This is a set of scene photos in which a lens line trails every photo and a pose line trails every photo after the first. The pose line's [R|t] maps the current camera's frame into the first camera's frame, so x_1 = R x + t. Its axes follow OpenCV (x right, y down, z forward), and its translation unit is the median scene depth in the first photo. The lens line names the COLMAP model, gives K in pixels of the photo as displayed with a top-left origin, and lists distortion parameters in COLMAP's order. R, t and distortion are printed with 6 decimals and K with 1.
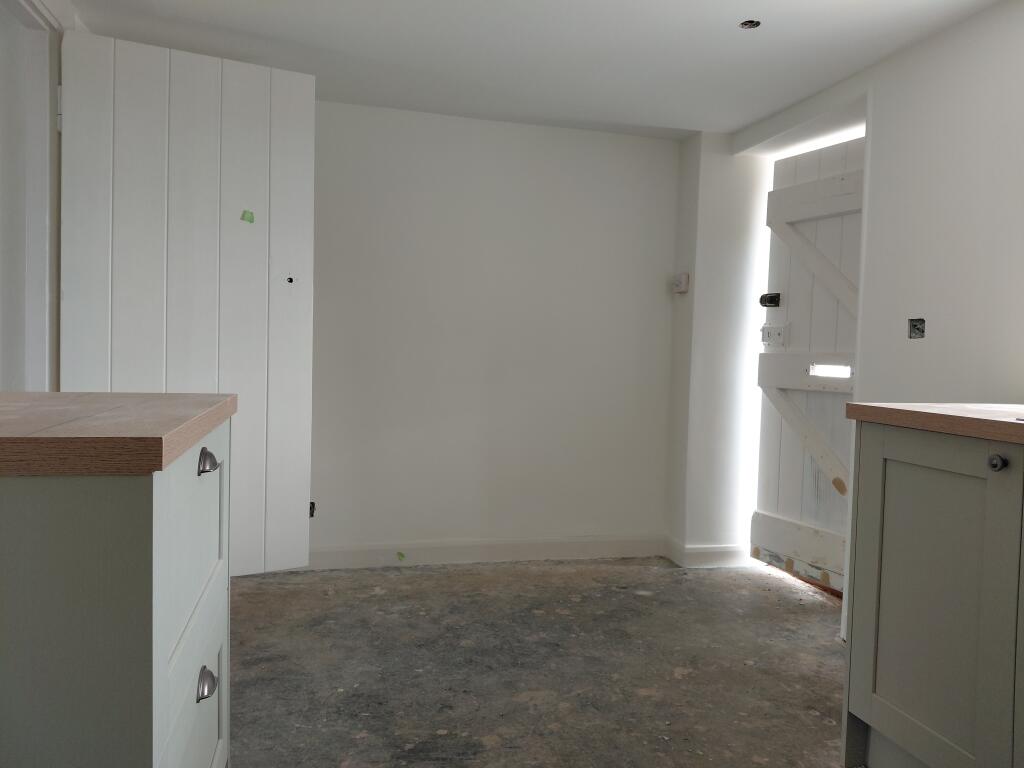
lens RADIAL K [[751.7, 0, 512.8], [0, 751.7, 377.8], [0, 0, 1]] dist [0.119751, -0.216564]
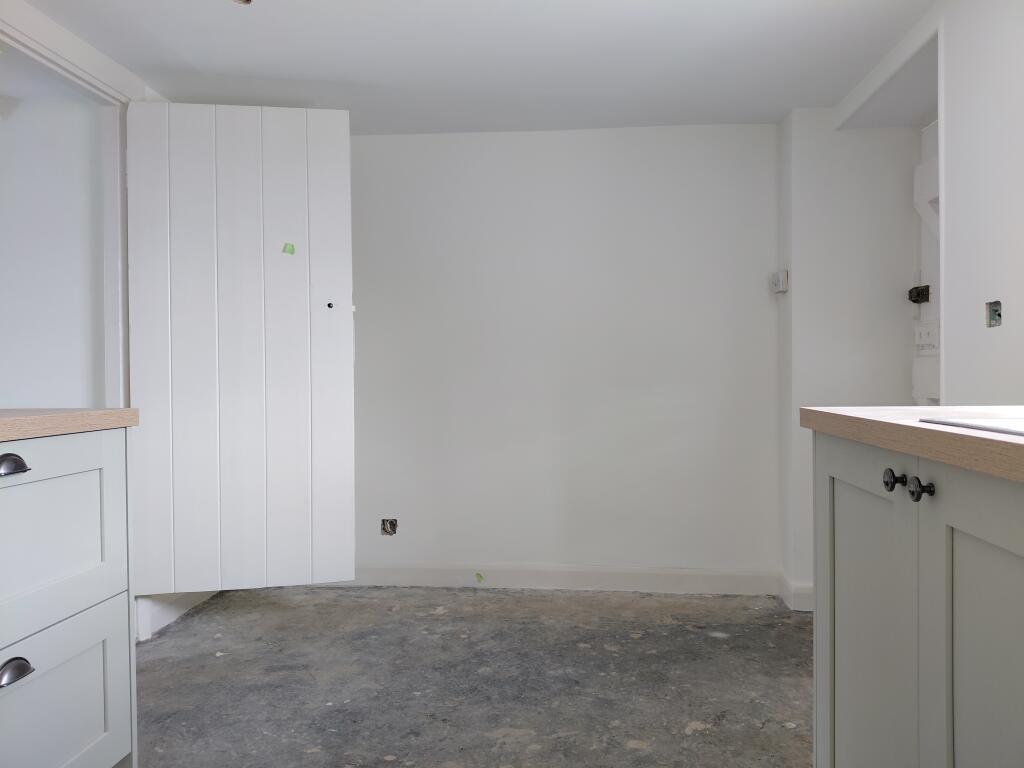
lens RADIAL K [[751.7, 0, 512.8], [0, 751.7, 377.8], [0, 0, 1]] dist [0.119751, -0.216564]
pose [[0.943522, -0.032654, -0.329697, 0.268524], [0.020833, 0.999009, -0.039326, 0.017475], [0.330655, 0.030237, 0.943267, 0.087449]]
